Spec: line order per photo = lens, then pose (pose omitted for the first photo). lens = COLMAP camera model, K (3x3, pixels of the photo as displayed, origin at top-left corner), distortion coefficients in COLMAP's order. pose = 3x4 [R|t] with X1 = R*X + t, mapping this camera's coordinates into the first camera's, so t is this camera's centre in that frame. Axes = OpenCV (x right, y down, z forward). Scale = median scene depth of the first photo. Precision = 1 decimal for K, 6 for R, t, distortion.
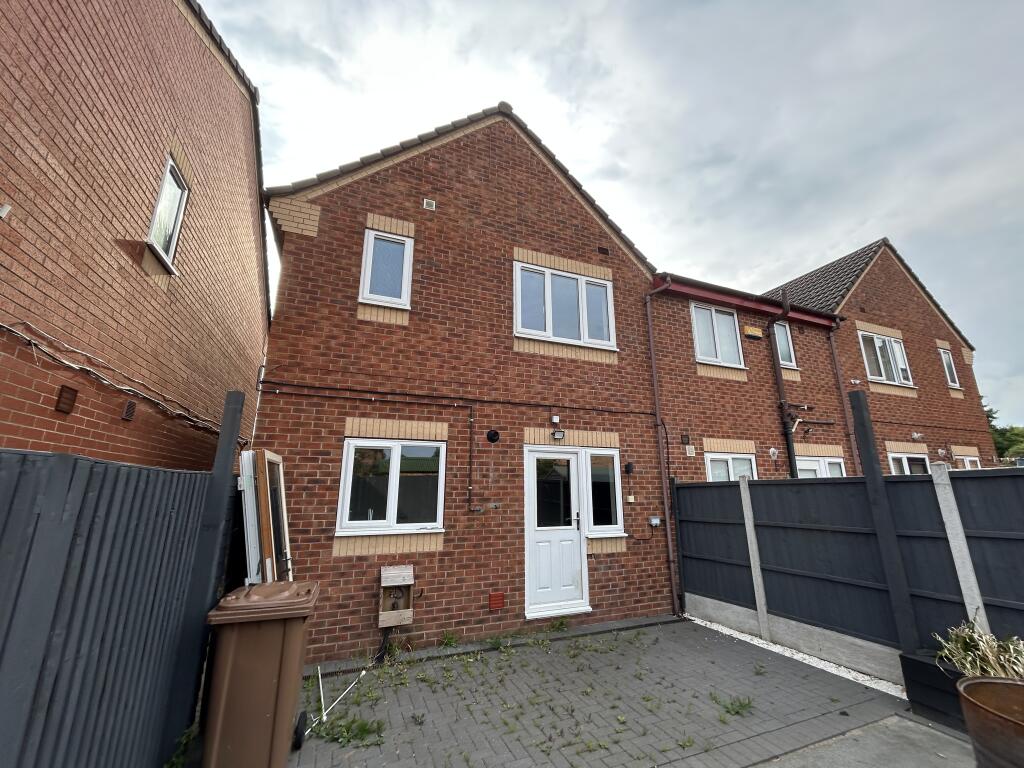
lens RADIAL K [[411.8, 0, 512.0], [0, 411.8, 384.0], [0, 0, 1]] dist [0.000744, 0.000010]
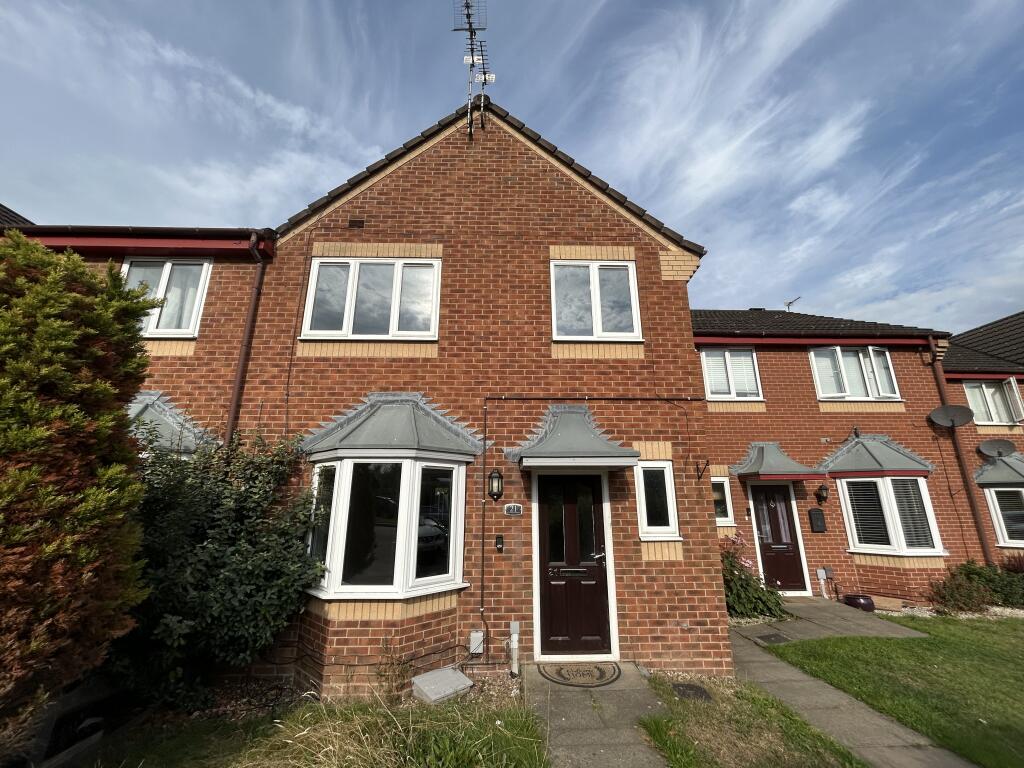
lens RADIAL K [[412.6, 0, 510.6], [0, 412.6, 406.3], [0, 0, 1]] dist [0.000179, -0.000007]
pose [[0.933765, -0.079424, -0.348961, 0.331543], [0.084875, 0.996392, 0.000330, 0.031767], [0.347676, -0.029926, 0.937137, 0.127450]]
